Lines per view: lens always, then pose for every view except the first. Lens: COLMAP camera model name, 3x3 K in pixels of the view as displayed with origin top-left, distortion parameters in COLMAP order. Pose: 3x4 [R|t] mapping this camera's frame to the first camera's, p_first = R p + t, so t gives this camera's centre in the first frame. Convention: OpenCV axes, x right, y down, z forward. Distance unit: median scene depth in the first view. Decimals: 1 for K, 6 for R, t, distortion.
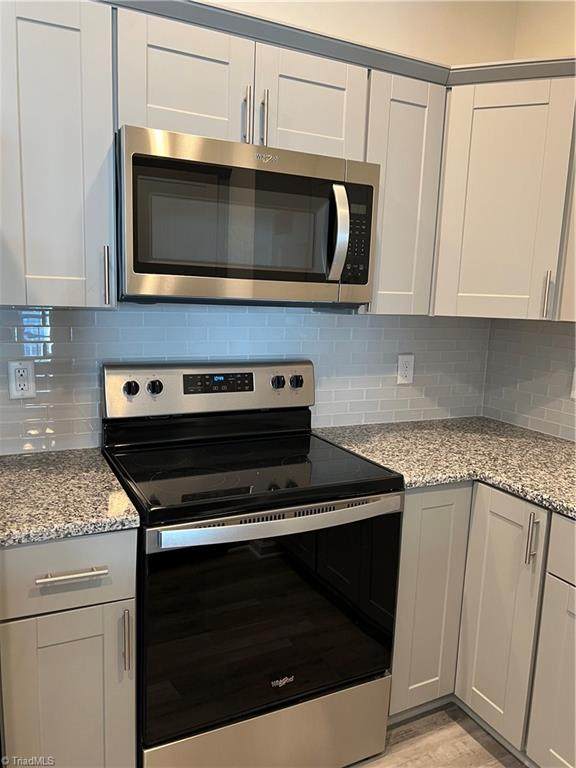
lens RADIAL K [[578.0, 0, 286.1], [0, 578.0, 387.0], [0, 0, 1]] dist [0.039300, -0.005789]
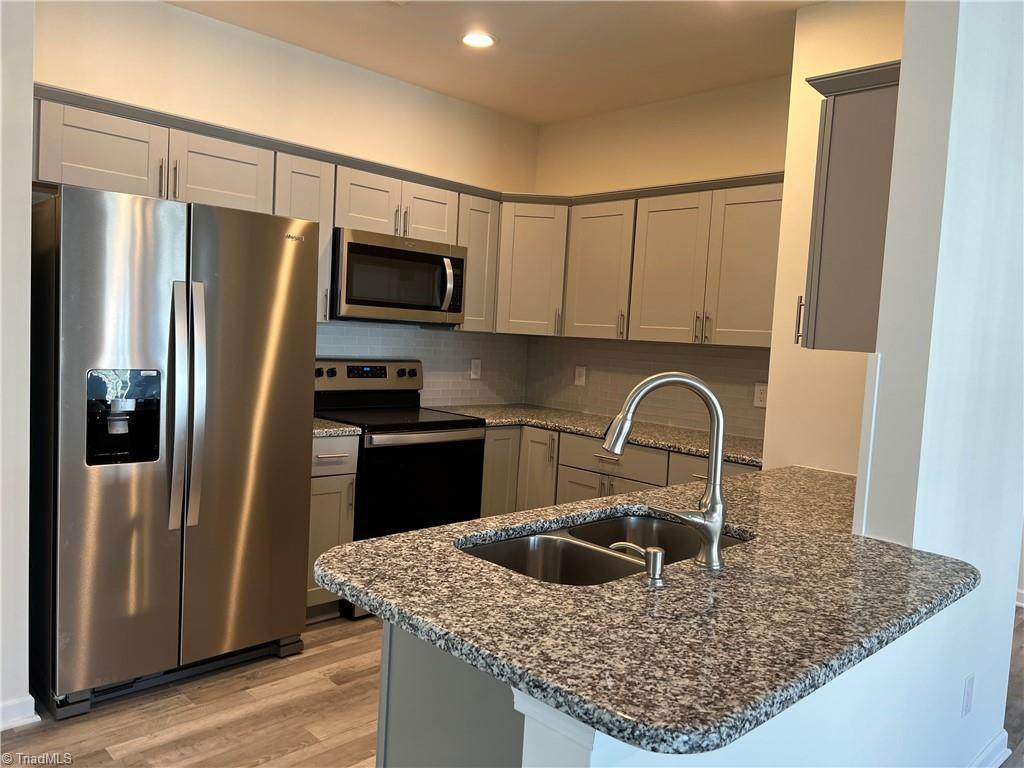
lens RADIAL K [[770.6, 0, 513.0], [0, 770.6, 384.0], [0, 0, 1]] dist [0.039300, -0.005789]
pose [[0.948791, -0.000090, 0.315904, -0.446340], [0.024267, 0.997066, -0.072601, 0.208400], [-0.314971, 0.076549, 0.946009, -1.231105]]
